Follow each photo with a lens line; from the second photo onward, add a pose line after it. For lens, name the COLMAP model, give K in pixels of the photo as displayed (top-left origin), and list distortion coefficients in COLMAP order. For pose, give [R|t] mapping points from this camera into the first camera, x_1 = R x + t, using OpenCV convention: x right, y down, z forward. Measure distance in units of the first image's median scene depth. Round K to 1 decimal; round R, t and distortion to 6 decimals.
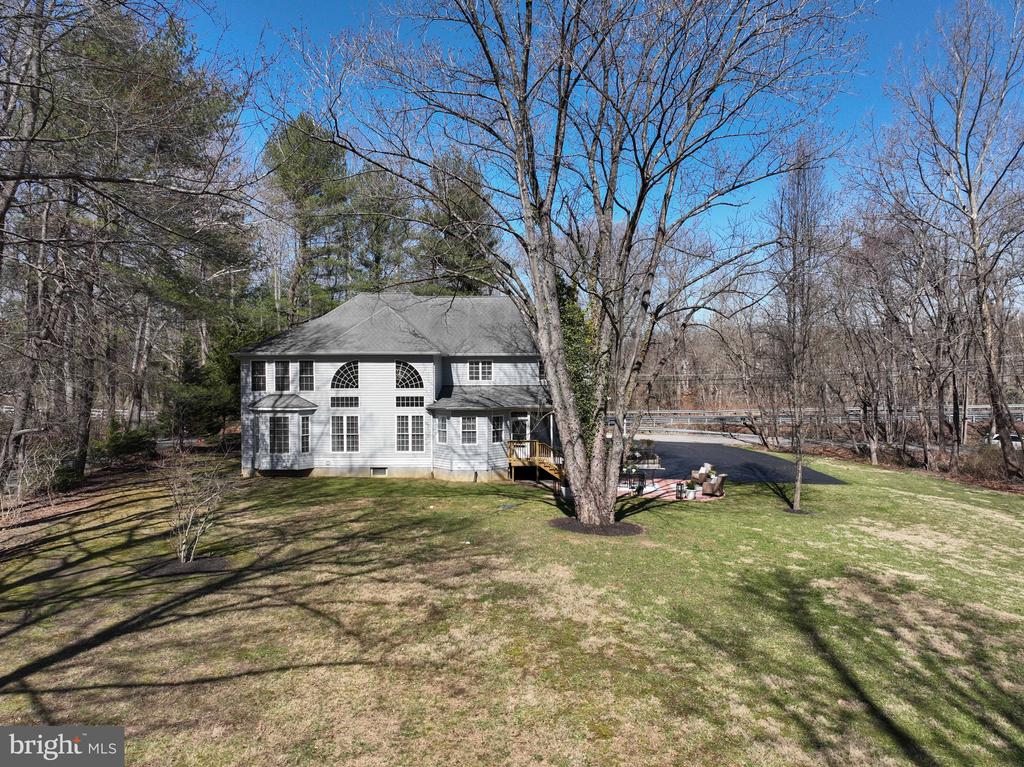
lens RADIAL K [[717.6, 0, 509.5], [0, 717.6, 382.1], [0, 0, 1]] dist [0.009335, 0.007266]
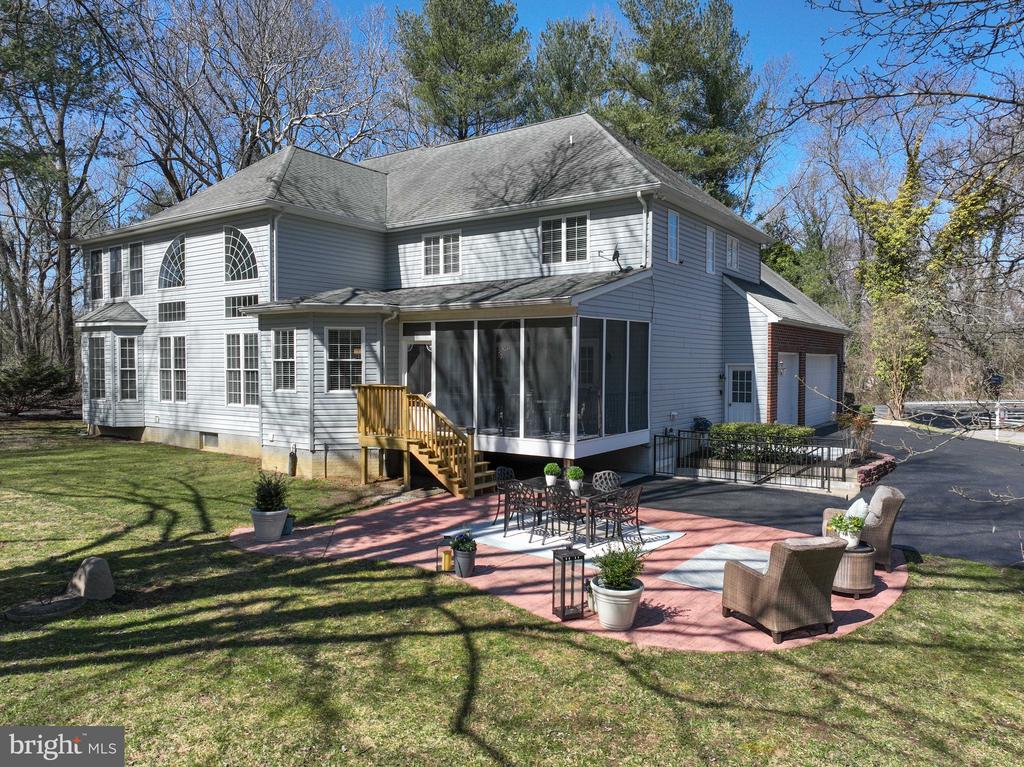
lens RADIAL K [[717.6, 0, 513.9], [0, 717.6, 383.7], [0, 0, 1]] dist [0.009335, 0.007266]
pose [[0.833049, 0.024096, -0.552674, 0.303038], [-0.017670, 0.999700, 0.016952, 0.069810], [0.552917, -0.004356, 0.833225, 0.681214]]
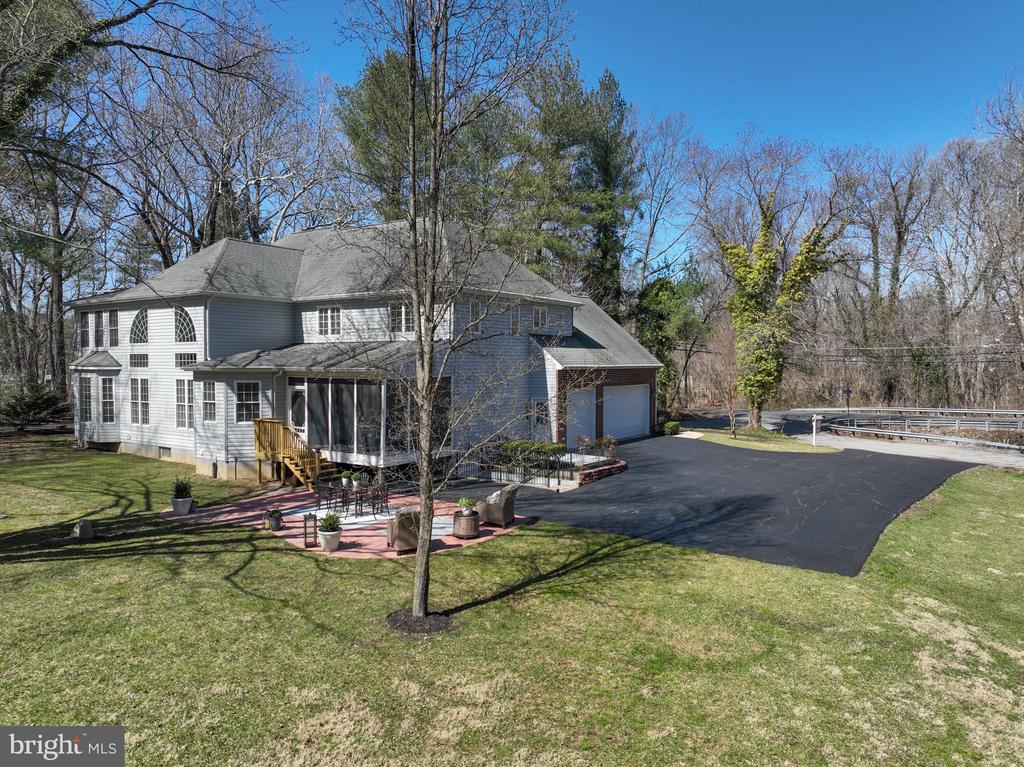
lens RADIAL K [[717.6, 0, 512.3], [0, 717.6, 384.5], [0, 0, 1]] dist [0.009335, 0.007266]
pose [[0.838387, 0.024810, -0.544510, 0.540366], [-0.015945, 0.999652, 0.020997, 0.031023], [0.544841, -0.008922, 0.838492, 0.564092]]
